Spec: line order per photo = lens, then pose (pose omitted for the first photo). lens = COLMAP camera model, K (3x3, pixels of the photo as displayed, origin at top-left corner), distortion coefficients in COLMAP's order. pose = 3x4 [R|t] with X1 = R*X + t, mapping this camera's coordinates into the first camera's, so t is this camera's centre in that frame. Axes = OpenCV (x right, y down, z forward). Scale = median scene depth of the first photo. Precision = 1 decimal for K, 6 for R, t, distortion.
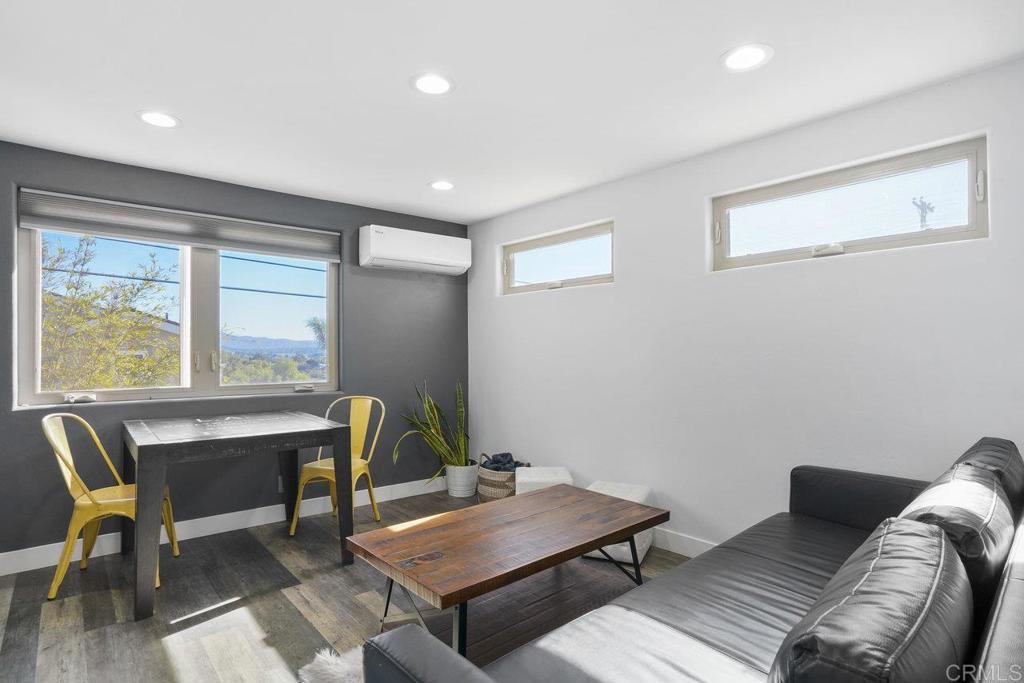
lens RADIAL K [[509.6, 0, 508.6], [0, 509.6, 343.5], [0, 0, 1]] dist [-0.005656, 0.002207]
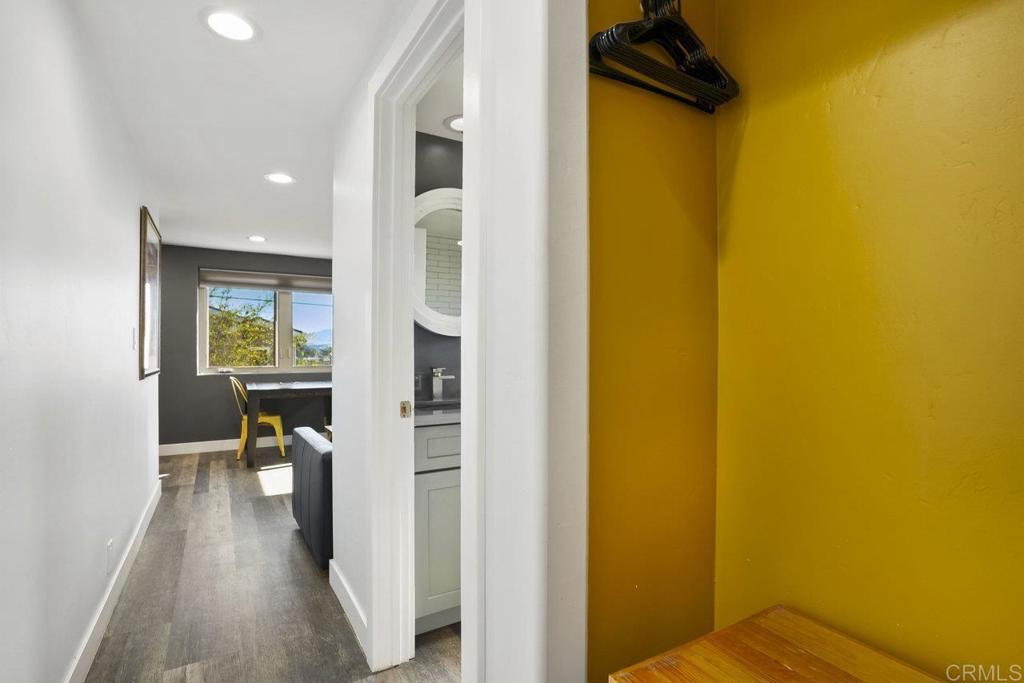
lens RADIAL K [[485.0, 0, 514.7], [0, 485.0, 343.7], [0, 0, 1]] dist [-0.001702, -0.000688]
pose [[0.985946, -0.000955, -0.167062, 0.522403], [0.002066, 0.999977, 0.006476, -0.008613], [0.167052, -0.006731, 0.985925, -0.604126]]
